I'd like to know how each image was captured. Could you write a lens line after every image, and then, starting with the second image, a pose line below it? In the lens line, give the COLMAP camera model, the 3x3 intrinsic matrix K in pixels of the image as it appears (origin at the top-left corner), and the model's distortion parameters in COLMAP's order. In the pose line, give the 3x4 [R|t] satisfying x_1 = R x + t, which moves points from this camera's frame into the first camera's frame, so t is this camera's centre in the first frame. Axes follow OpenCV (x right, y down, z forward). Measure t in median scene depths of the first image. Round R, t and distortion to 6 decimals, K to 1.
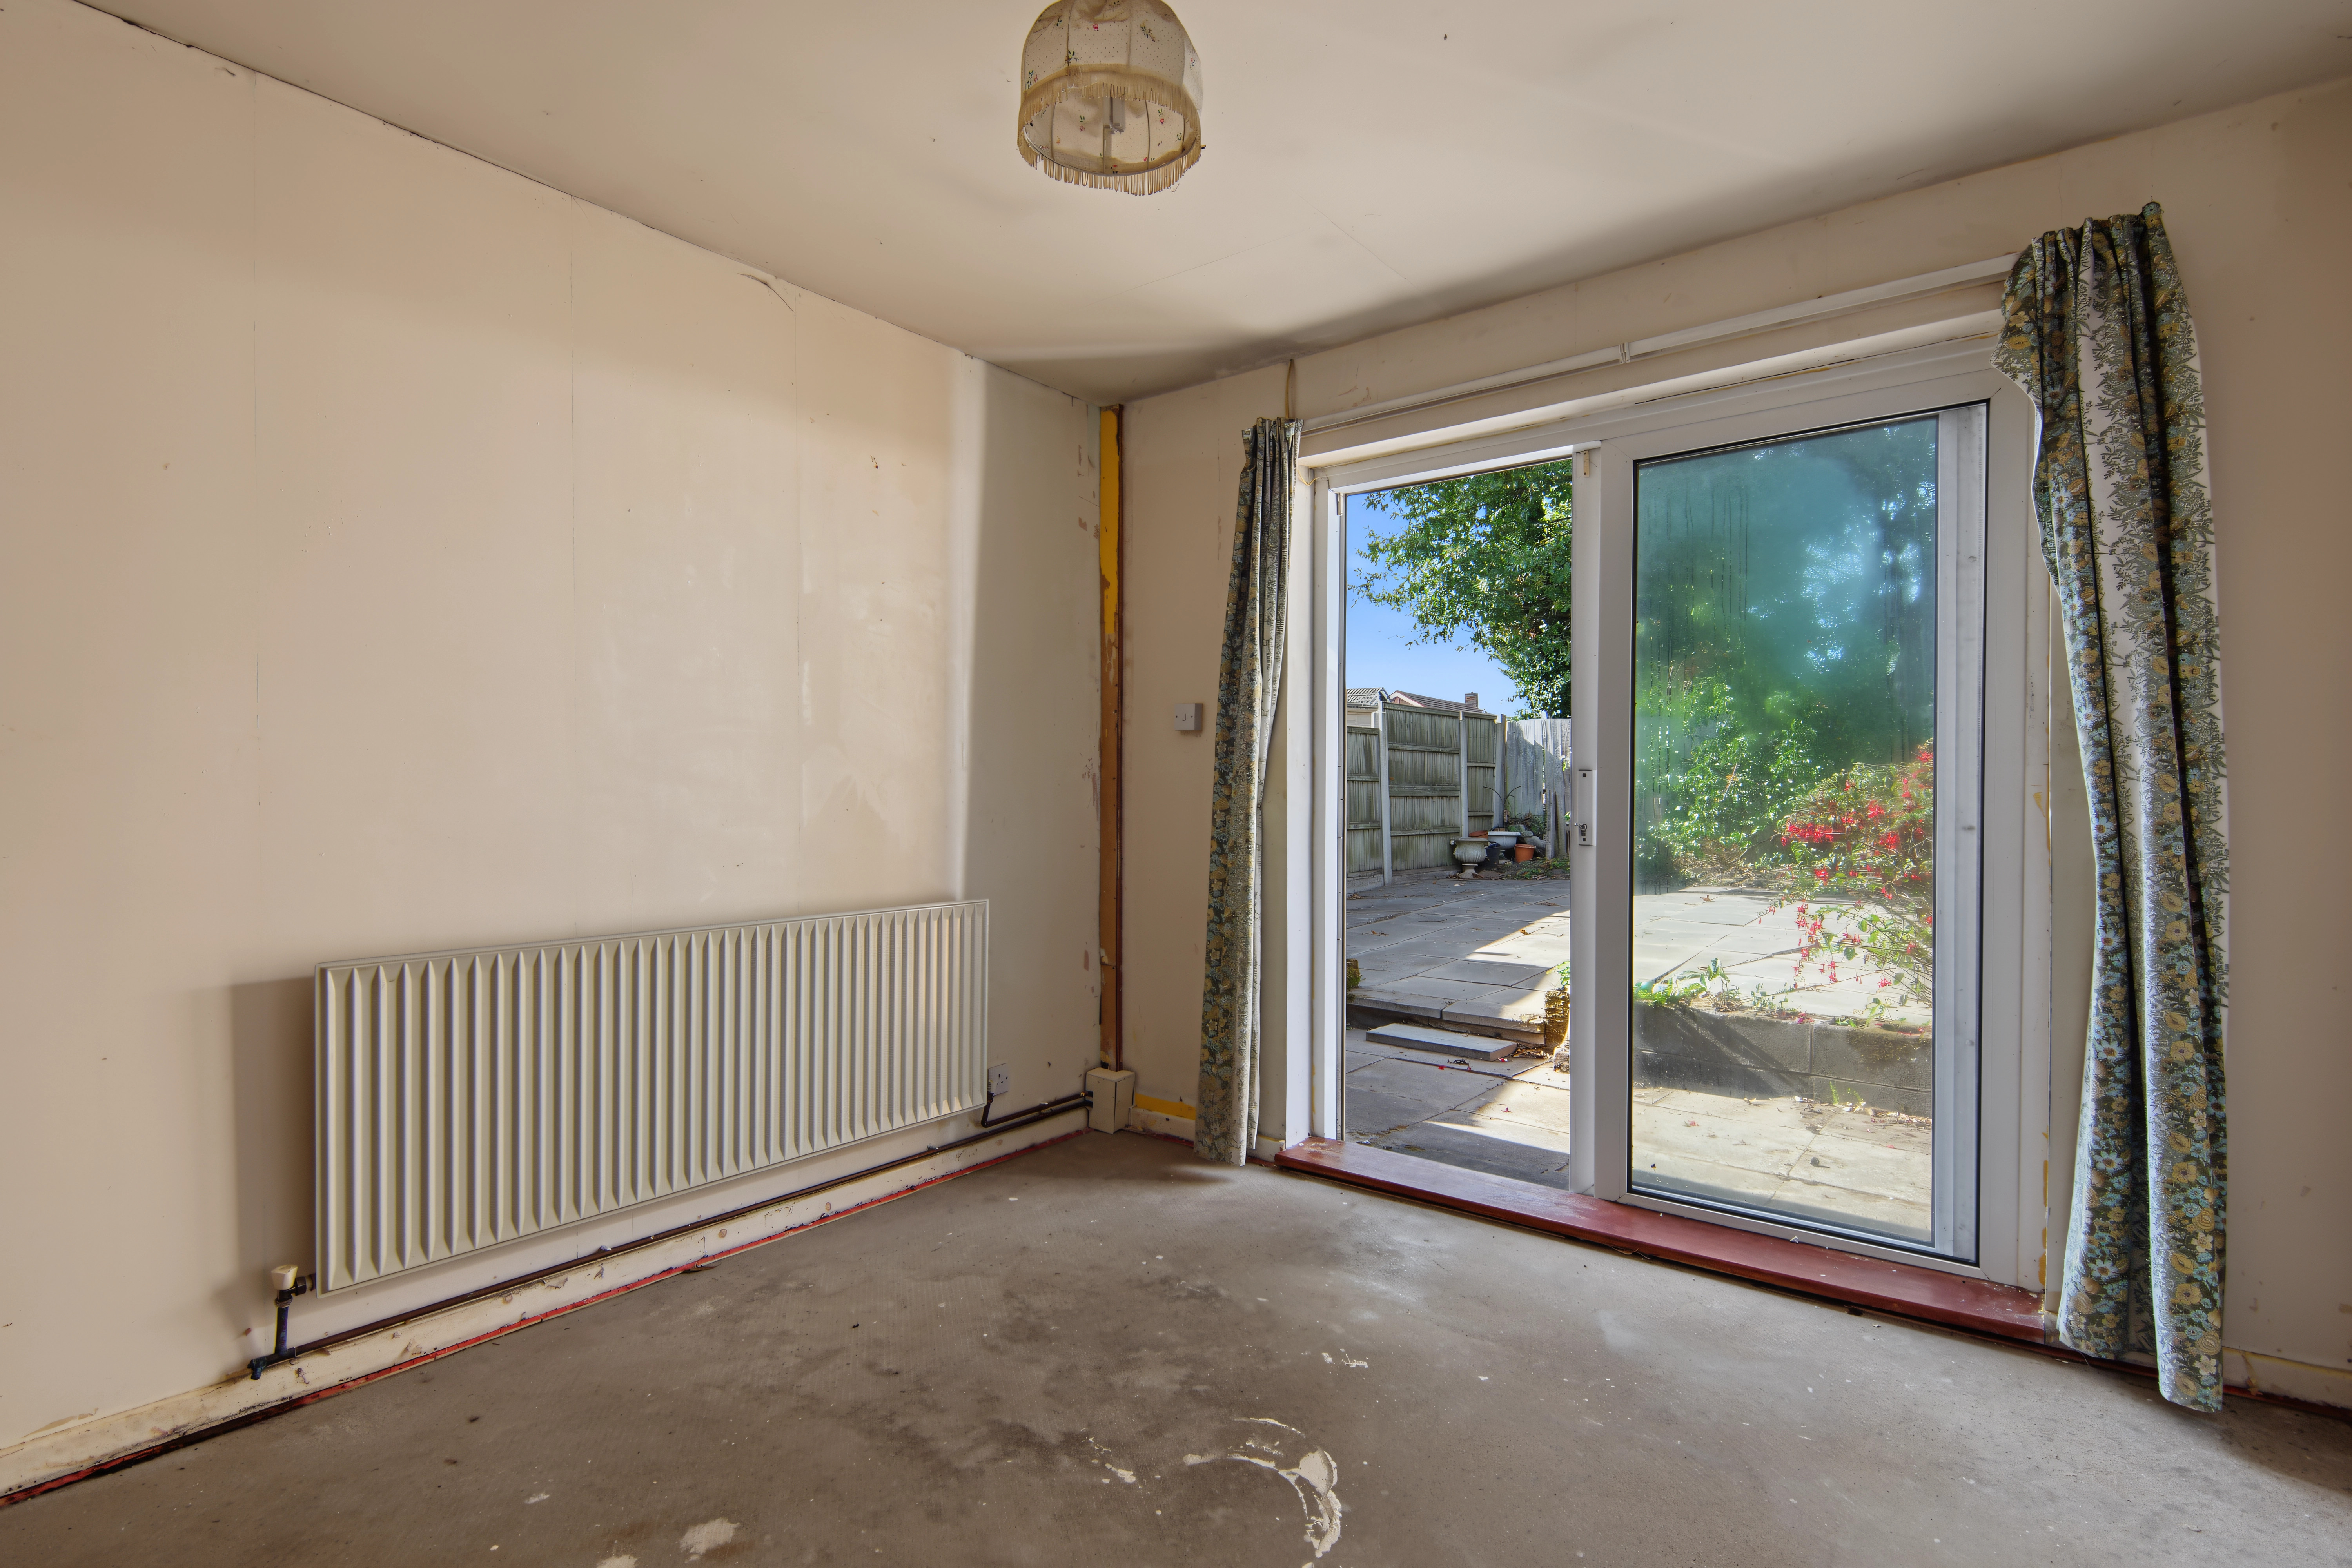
lens RADIAL K [[1144.7, 0, 1176.0], [0, 1144.7, 784.0], [0, 0, 1]] dist [0.061429, -0.041596]
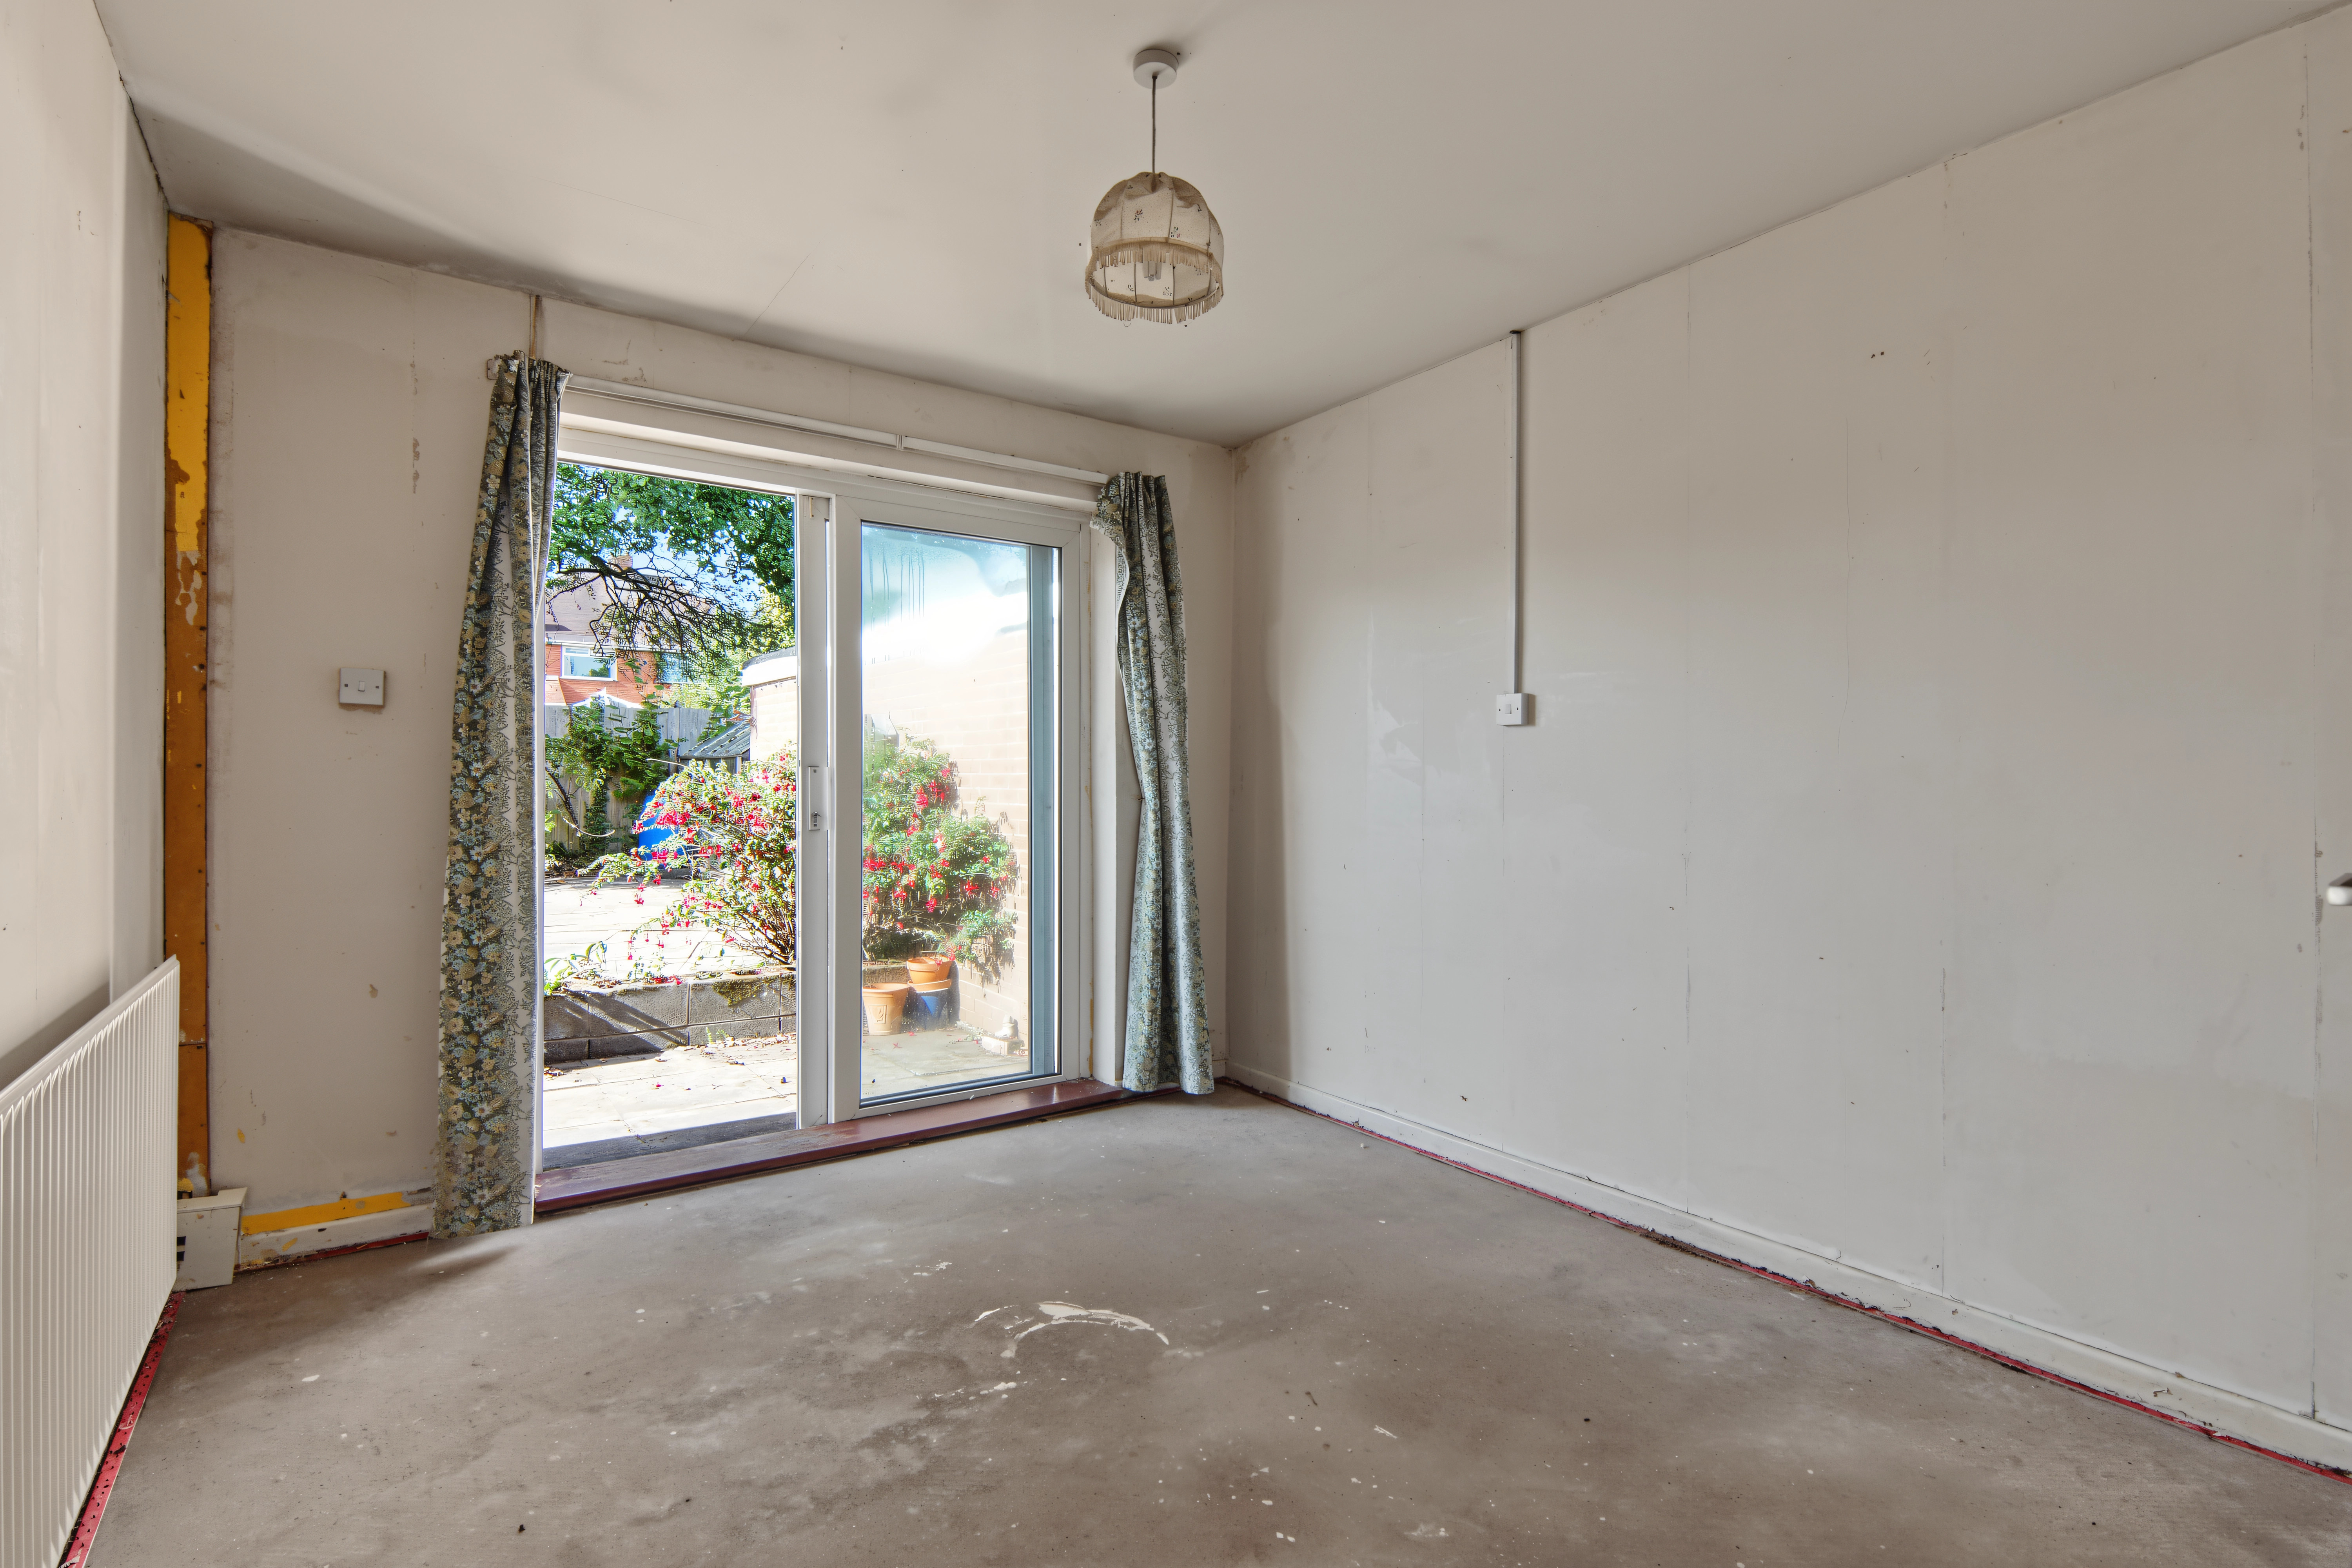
lens RADIAL K [[1139.4, 0, 1159.1], [0, 1139.4, 772.3], [0, 0, 1]] dist [0.001314, -0.000696]
pose [[0.294198, 0.010150, 0.955691, -0.771832], [-0.006230, 0.999943, -0.008702, 0.001017], [-0.955724, -0.003394, 0.294244, 0.380046]]
